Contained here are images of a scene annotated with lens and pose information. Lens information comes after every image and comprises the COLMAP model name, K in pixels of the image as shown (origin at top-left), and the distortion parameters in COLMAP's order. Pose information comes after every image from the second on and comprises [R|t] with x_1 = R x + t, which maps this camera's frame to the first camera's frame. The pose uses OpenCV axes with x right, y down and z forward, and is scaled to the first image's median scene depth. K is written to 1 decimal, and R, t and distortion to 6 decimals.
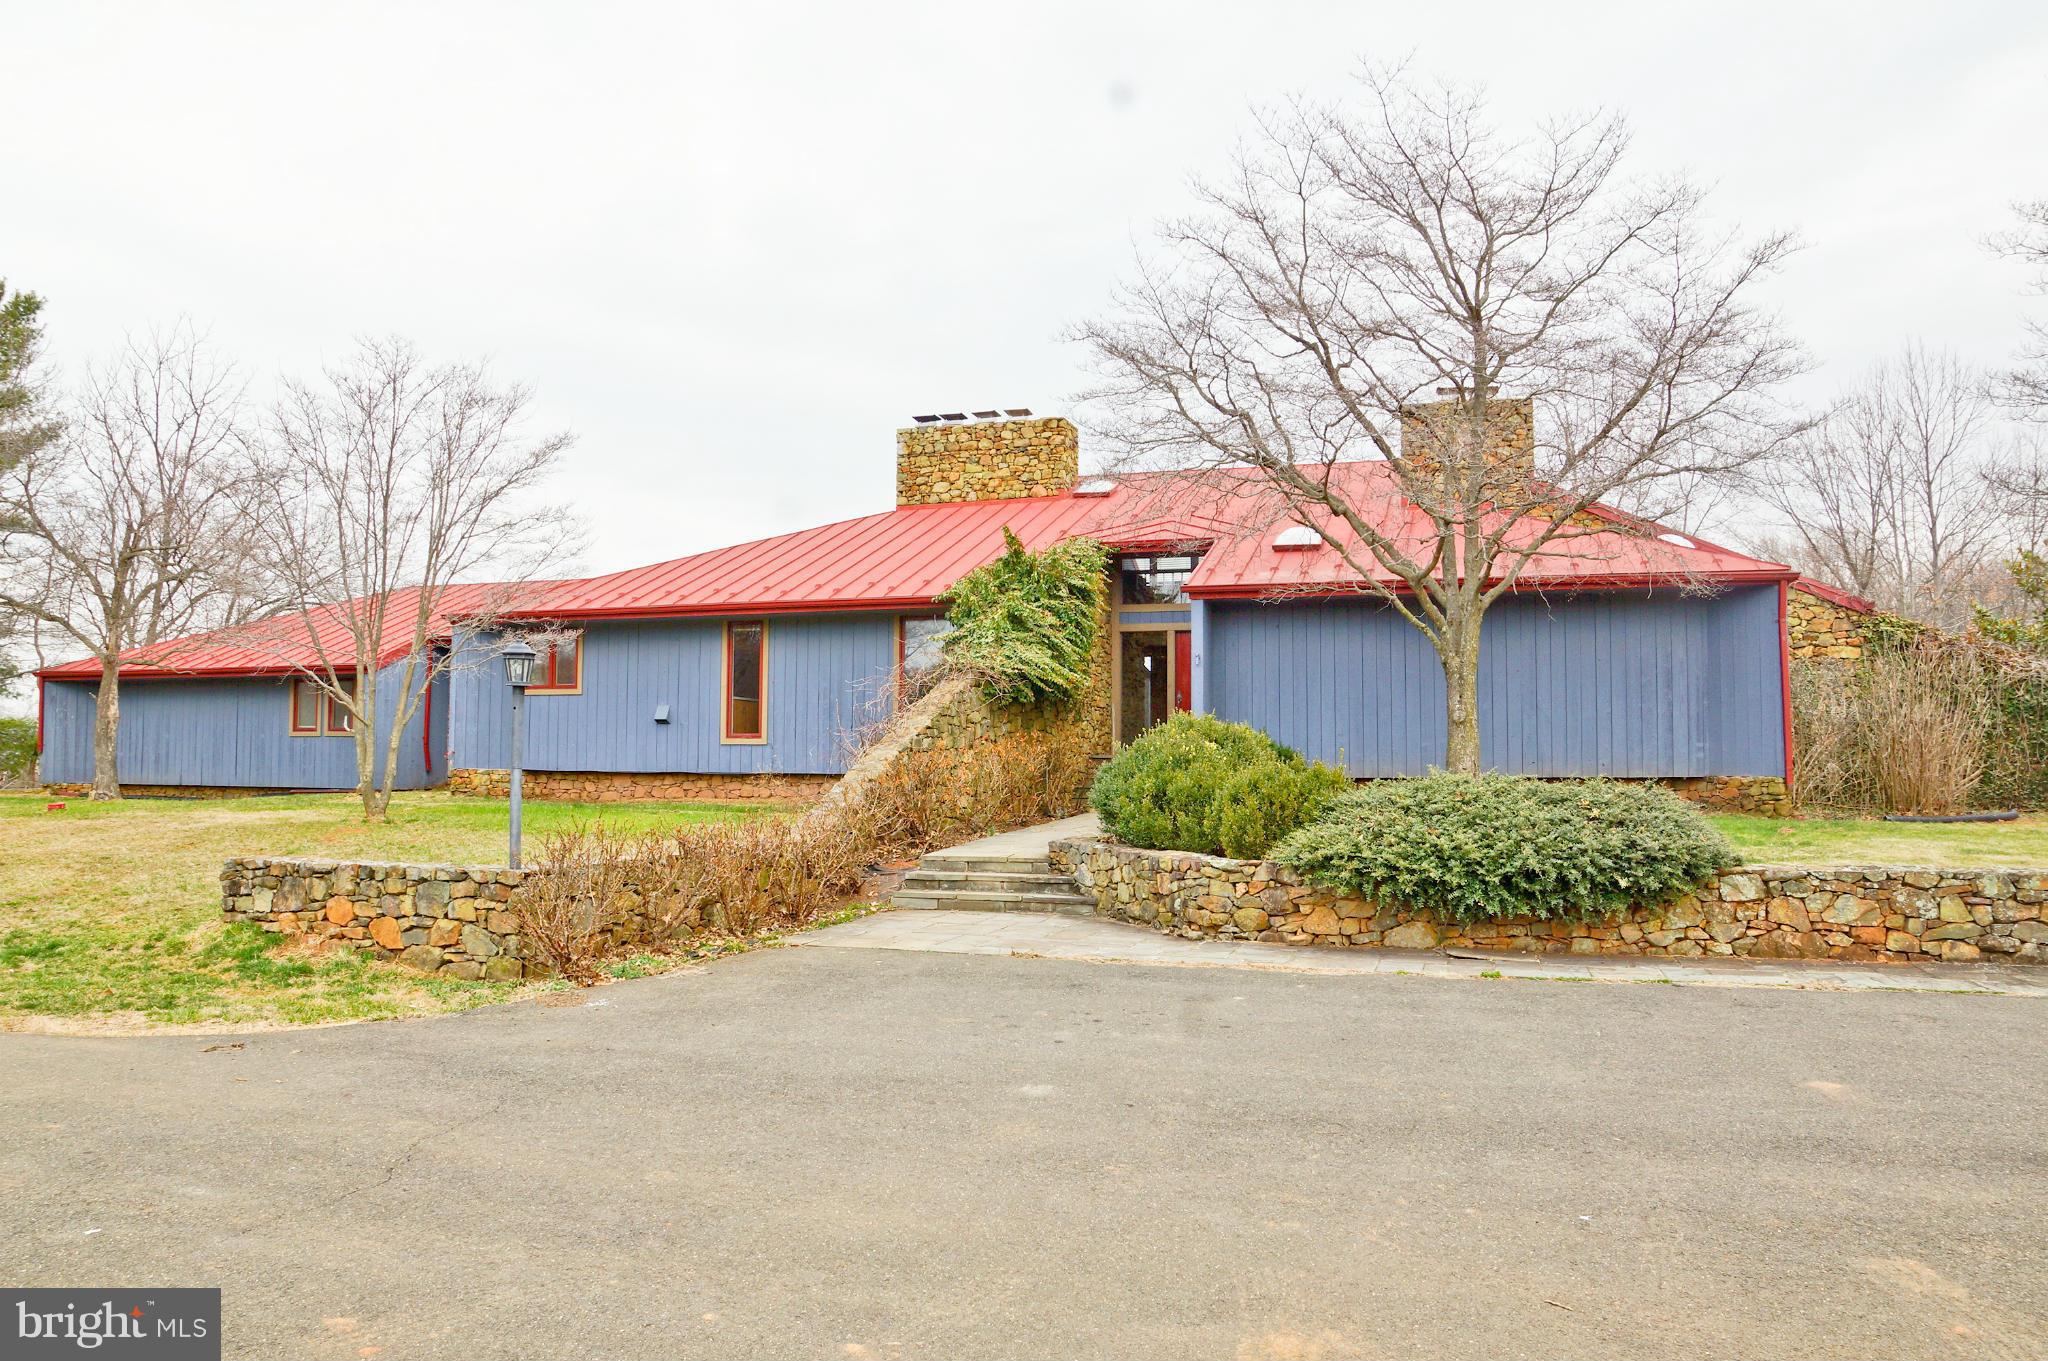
lens RADIAL K [[1444.7, 0, 1038.4], [0, 1444.7, 689.6], [0, 0, 1]] dist [-0.104852, 0.051618]
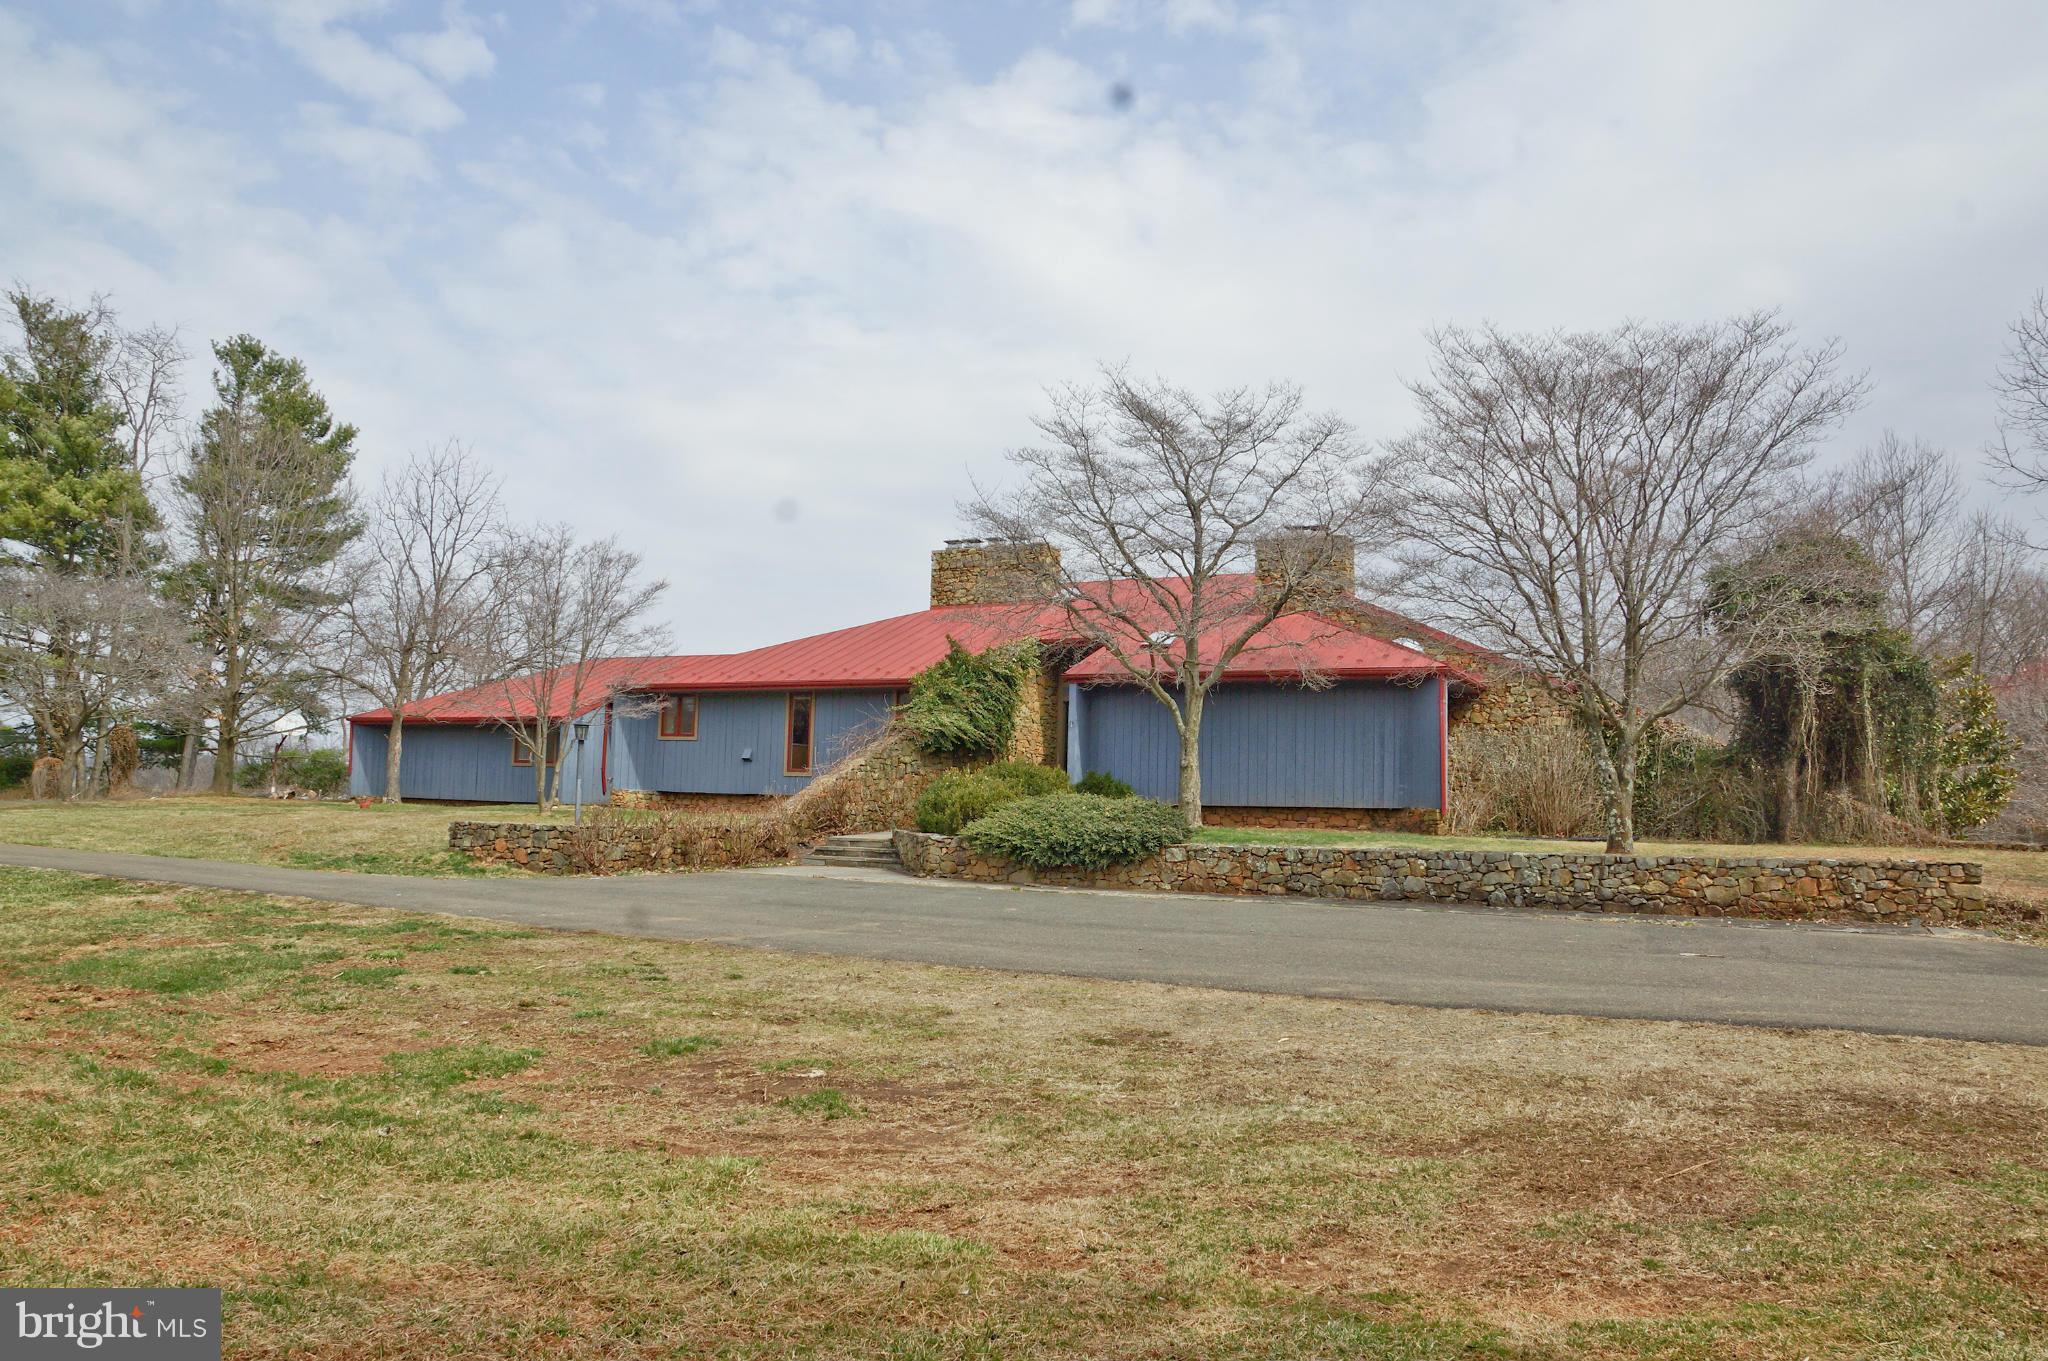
lens RADIAL K [[1444.7, 0, 1021.3], [0, 1444.7, 674.1], [0, 0, 1]] dist [-0.104852, 0.051618]
pose [[0.985864, 0.005777, -0.167448, 0.322777], [-0.012924, 0.999050, -0.041626, -0.009858], [0.167048, 0.043202, 0.985002, -0.502964]]
